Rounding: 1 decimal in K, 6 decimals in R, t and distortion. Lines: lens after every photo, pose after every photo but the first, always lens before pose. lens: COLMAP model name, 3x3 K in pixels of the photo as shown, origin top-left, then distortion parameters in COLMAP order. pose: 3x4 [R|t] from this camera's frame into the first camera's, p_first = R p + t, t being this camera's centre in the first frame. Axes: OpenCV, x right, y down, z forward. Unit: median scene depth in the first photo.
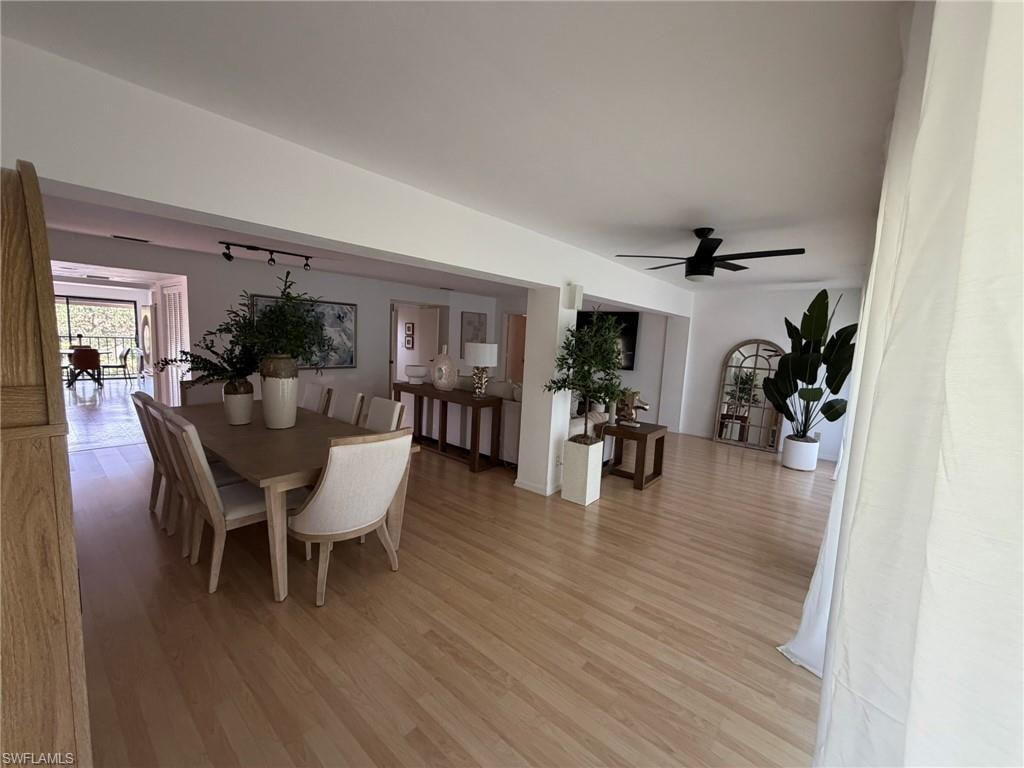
lens RADIAL K [[411.4, 0, 511.3], [0, 411.4, 385.2], [0, 0, 1]] dist [-0.000300, -0.000179]
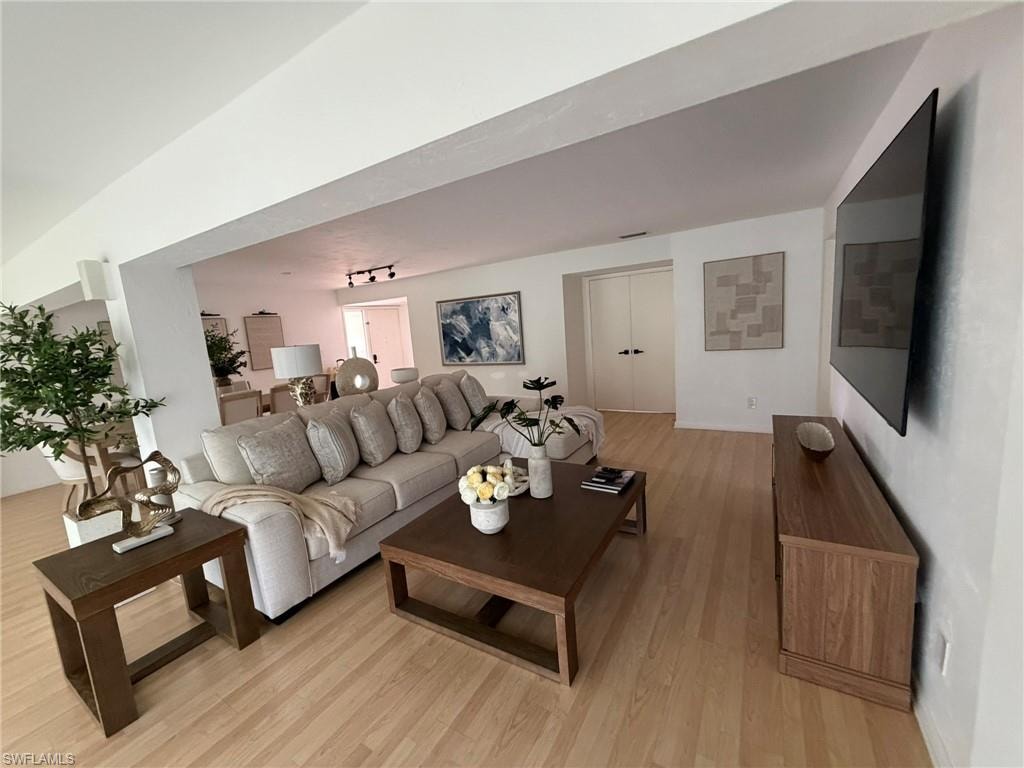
lens RADIAL K [[411.4, 0, 513.4], [0, 411.4, 386.3], [0, 0, 1]] dist [-0.000300, -0.000179]
pose [[0.155053, 0.083685, -0.984355, 0.501128], [-0.030084, 0.996344, 0.079965, -0.067243], [0.987448, 0.017215, 0.157004, 0.871043]]
